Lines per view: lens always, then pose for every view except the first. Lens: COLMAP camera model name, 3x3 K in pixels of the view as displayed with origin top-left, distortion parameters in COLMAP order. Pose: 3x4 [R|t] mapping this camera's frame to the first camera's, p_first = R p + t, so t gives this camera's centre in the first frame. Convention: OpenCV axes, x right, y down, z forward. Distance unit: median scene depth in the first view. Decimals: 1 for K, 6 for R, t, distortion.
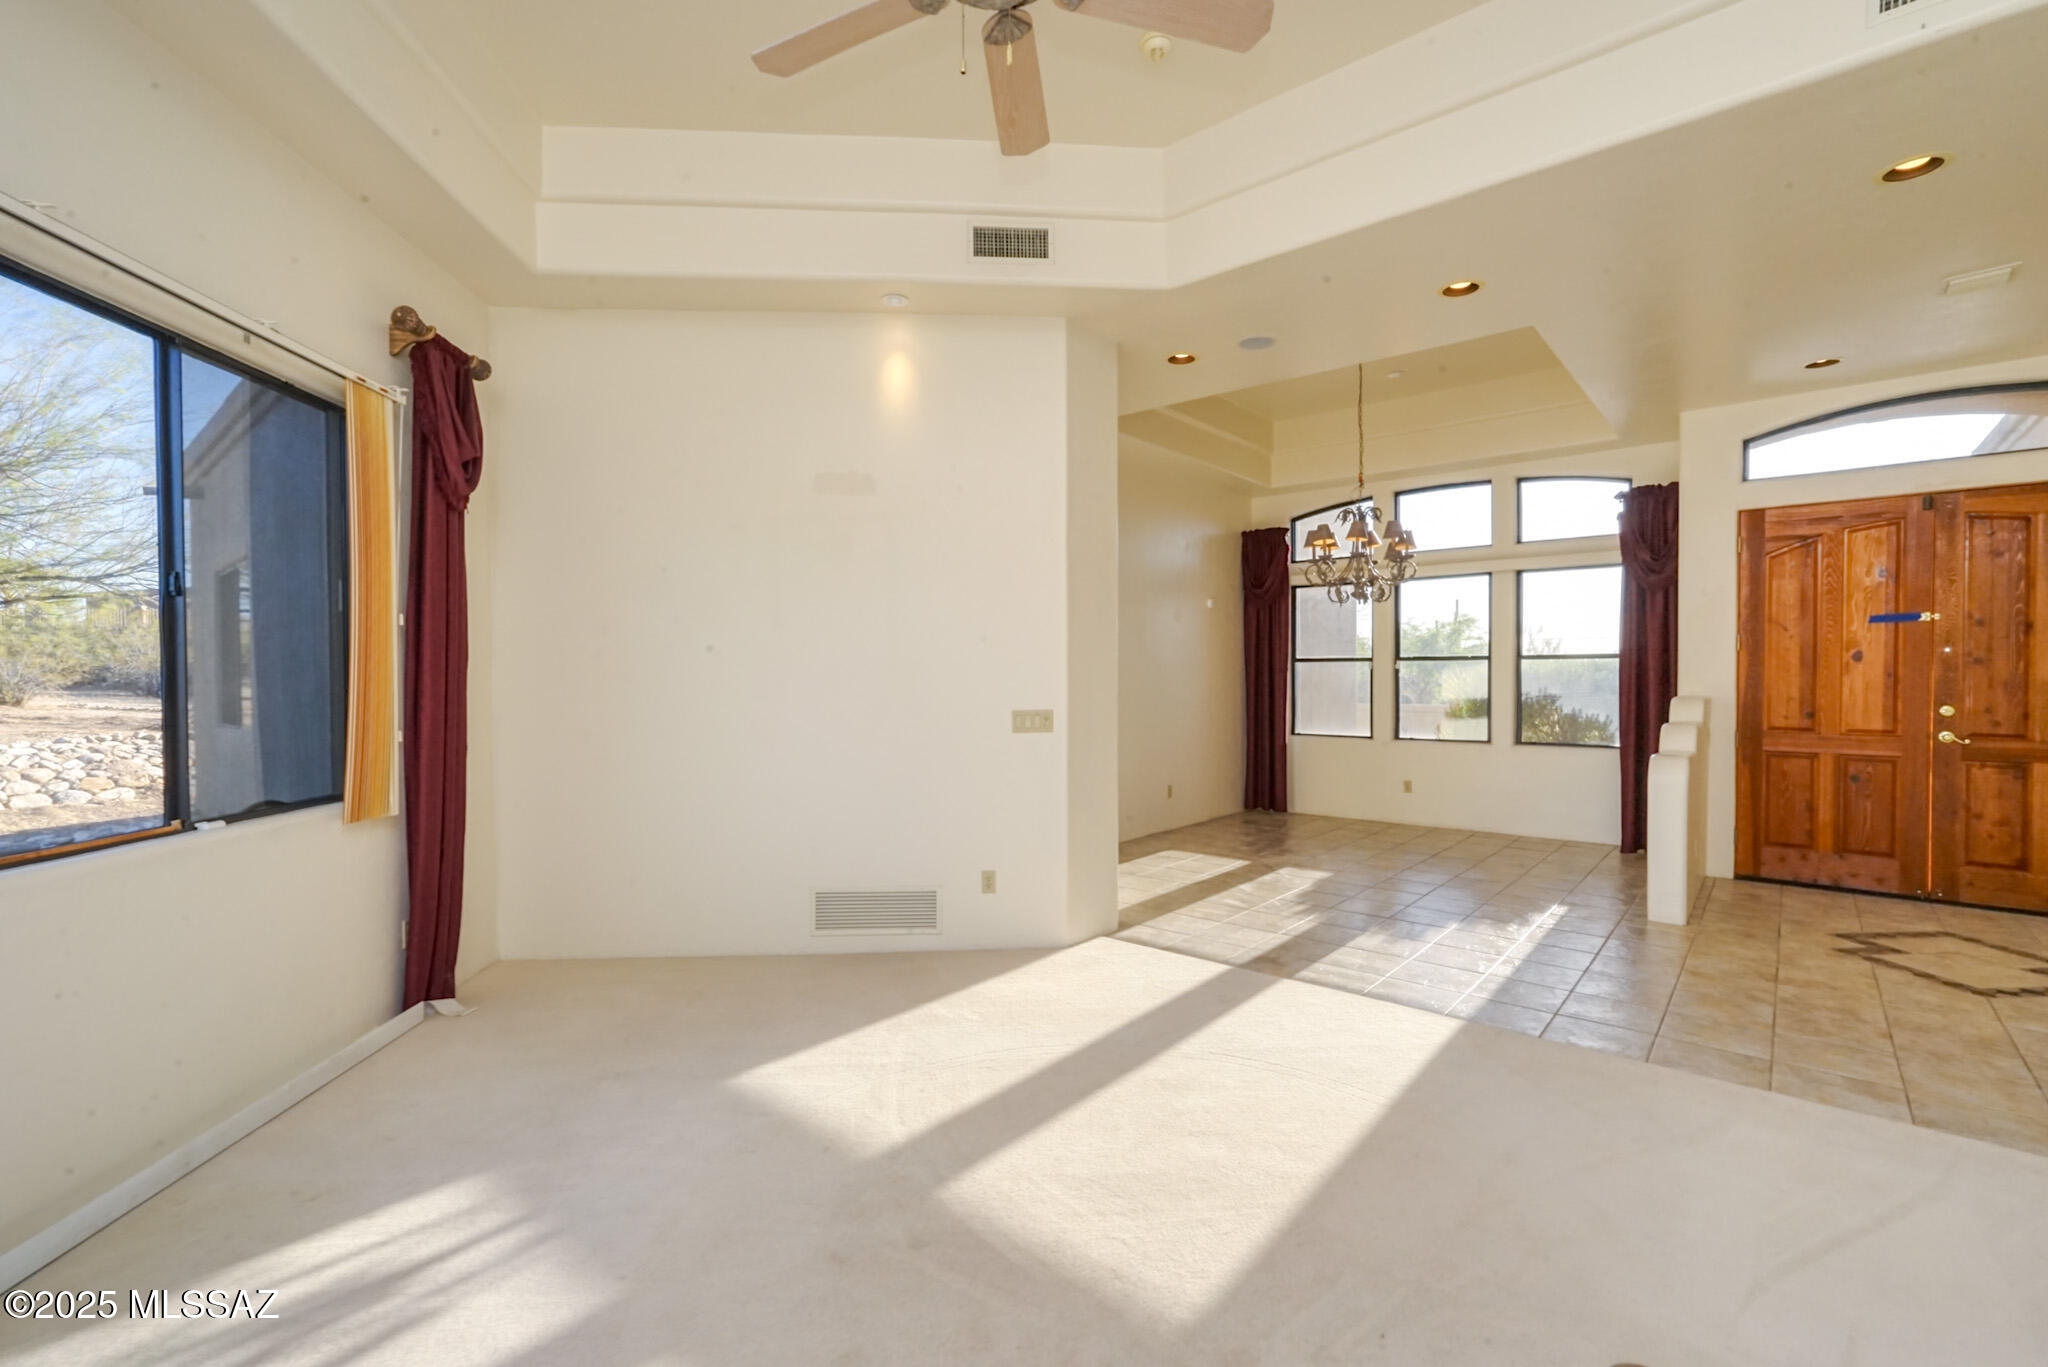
lens RADIAL K [[904.9, 0, 1026.3], [0, 904.9, 694.6], [0, 0, 1]] dist [-0.016216, 0.005683]
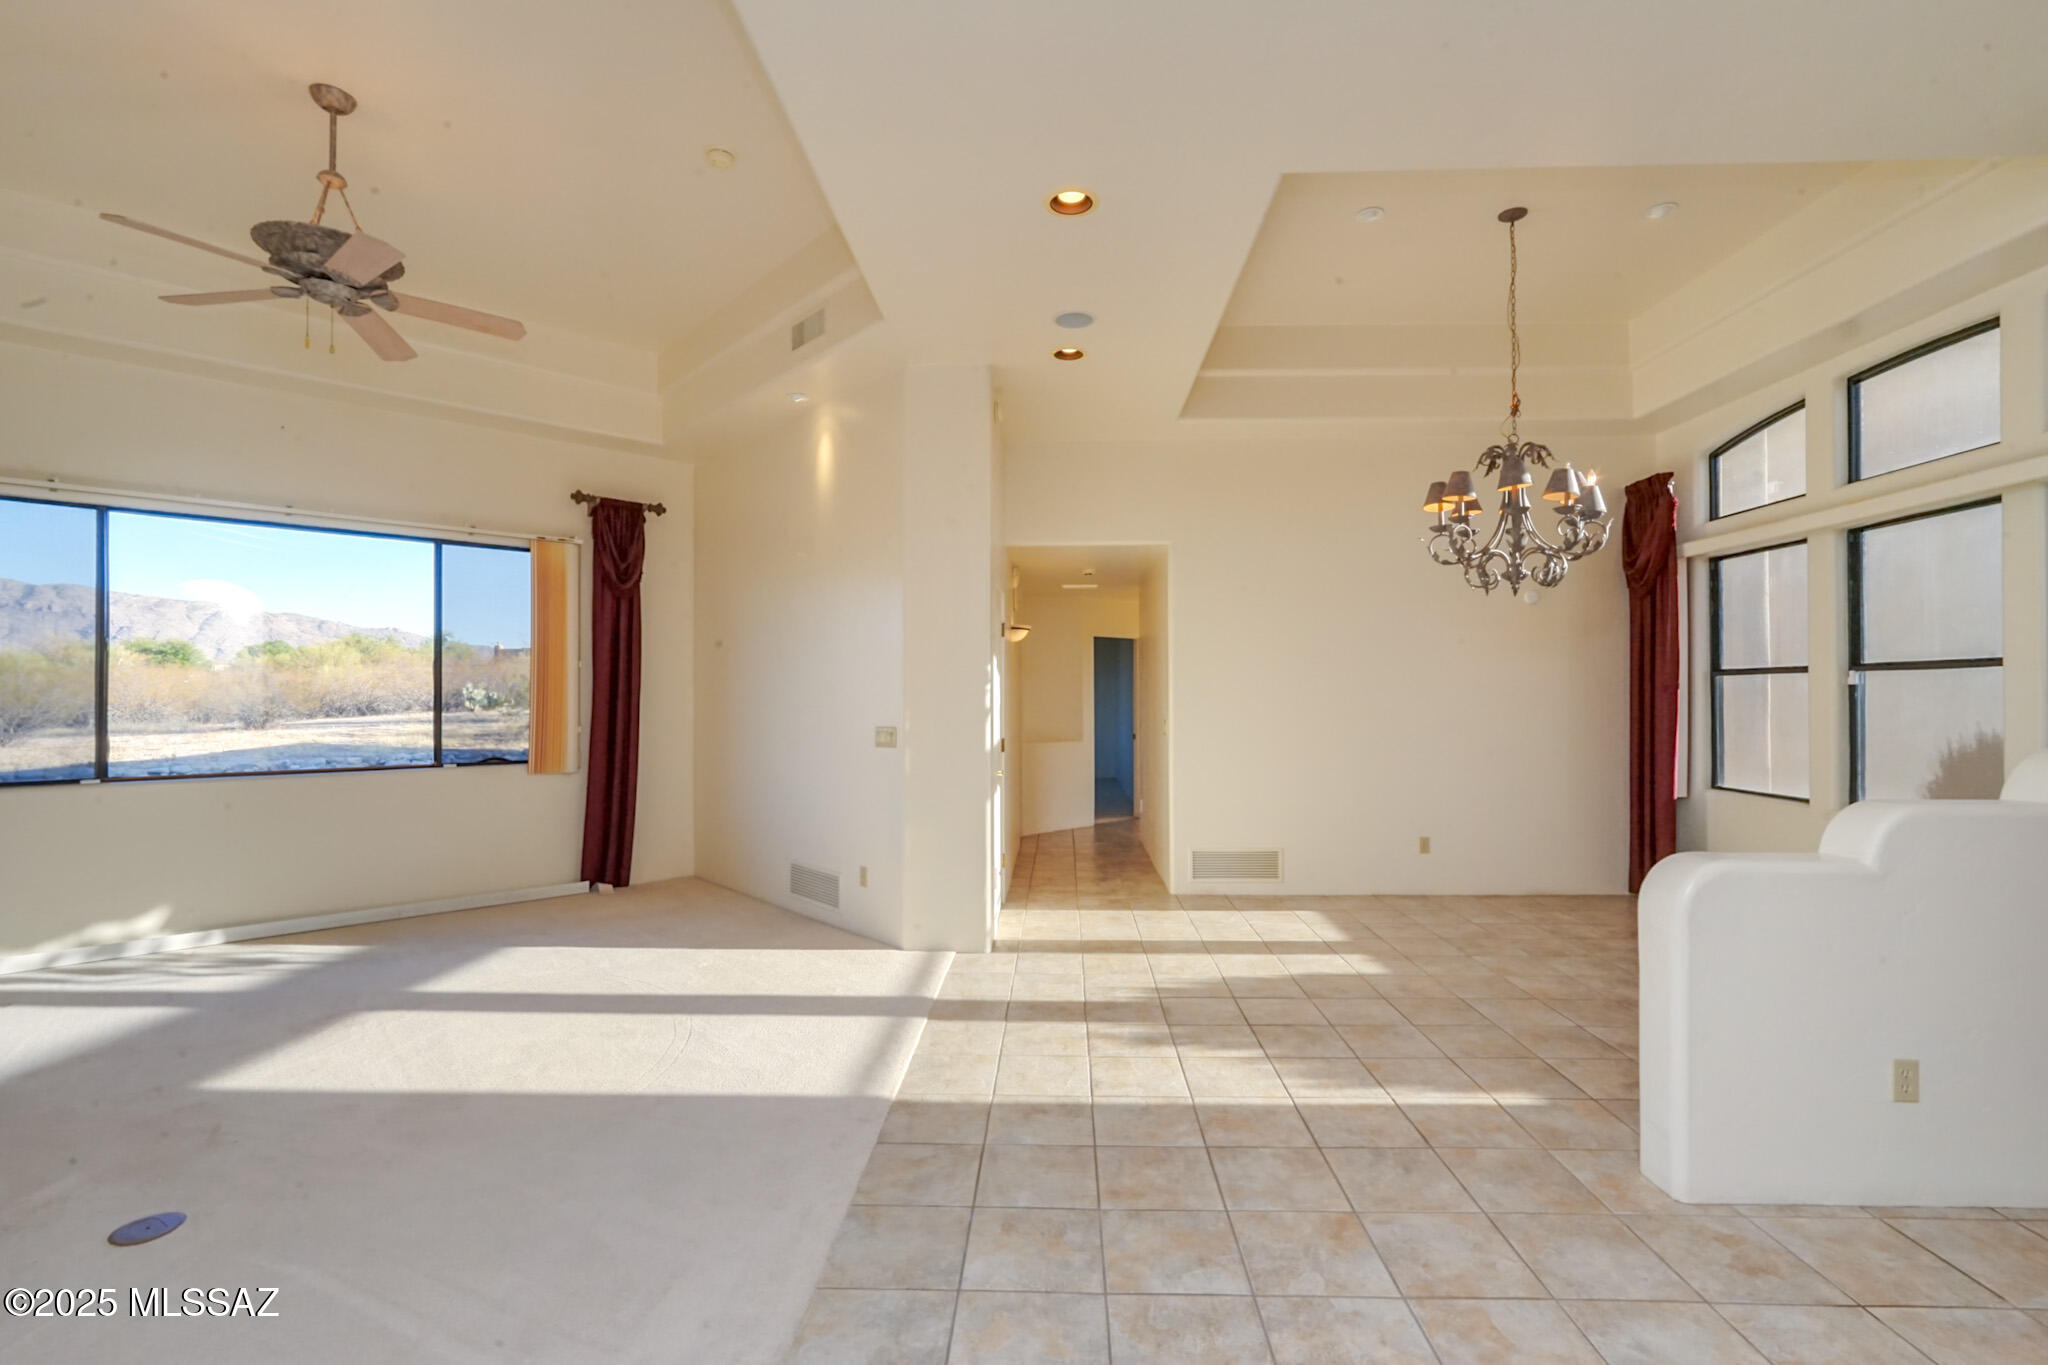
lens RADIAL K [[904.9, 0, 1024.0], [0, 904.9, 692.4], [0, 0, 1]] dist [-0.016216, 0.005683]
pose [[0.623803, -0.003114, -0.781576, 0.814500], [-0.015483, 0.999747, -0.016341, -0.007760], [0.781429, 0.022294, 0.623596, 0.370102]]
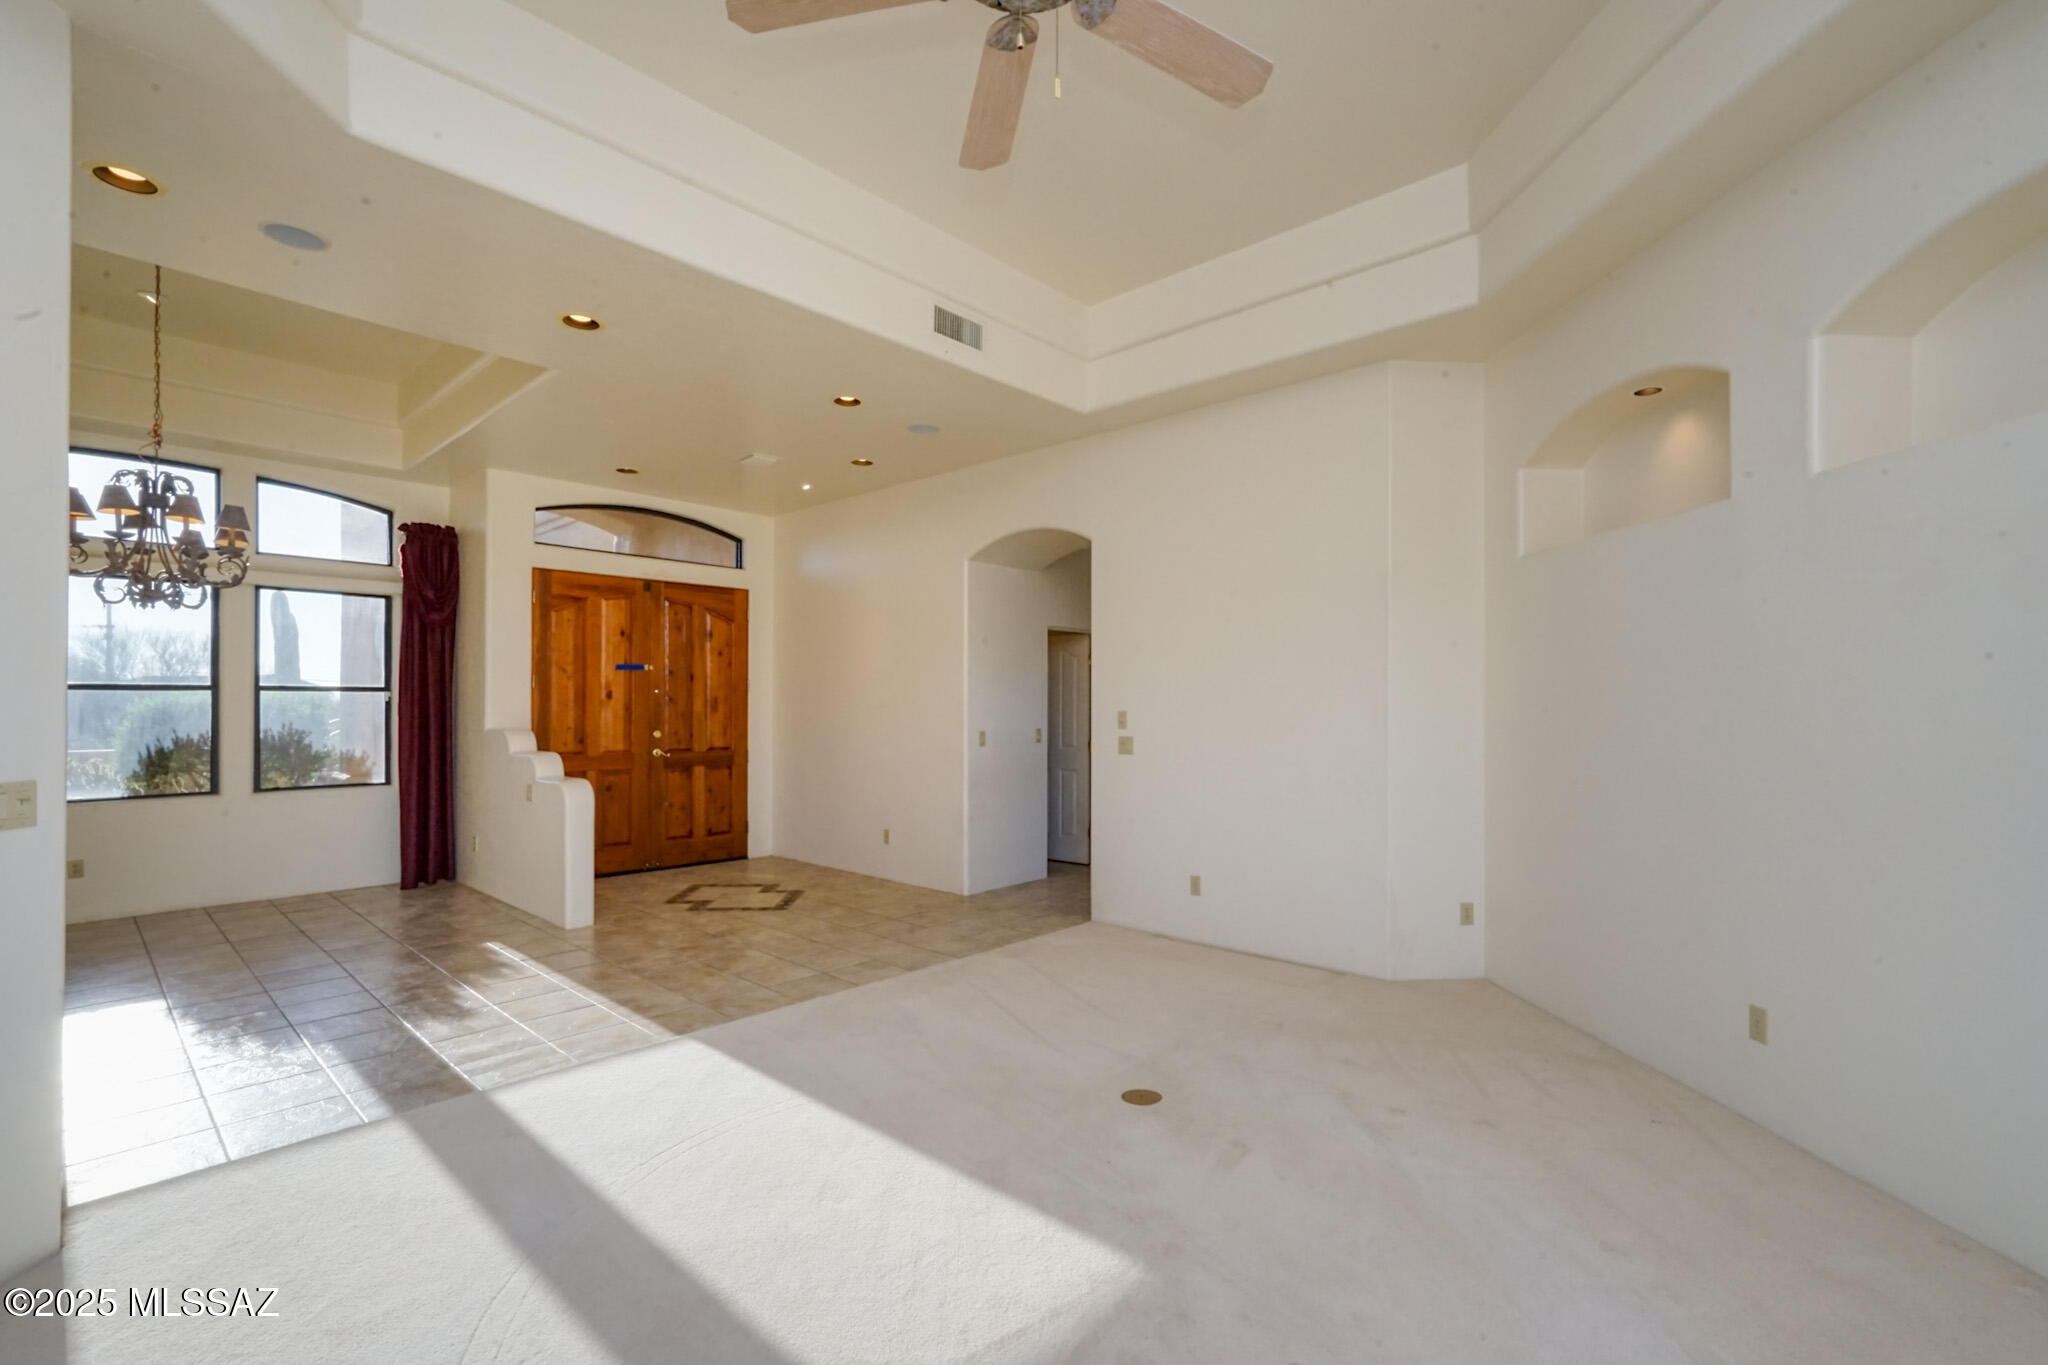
lens RADIAL K [[904.9, 0, 1011.1], [0, 904.9, 701.9], [0, 0, 1]] dist [-0.016216, 0.005683]
pose [[0.030308, 0.007163, 0.999515, -0.377175], [0.021352, 0.999741, -0.007812, -0.009660], [-0.999313, 0.021579, 0.030147, 0.380114]]
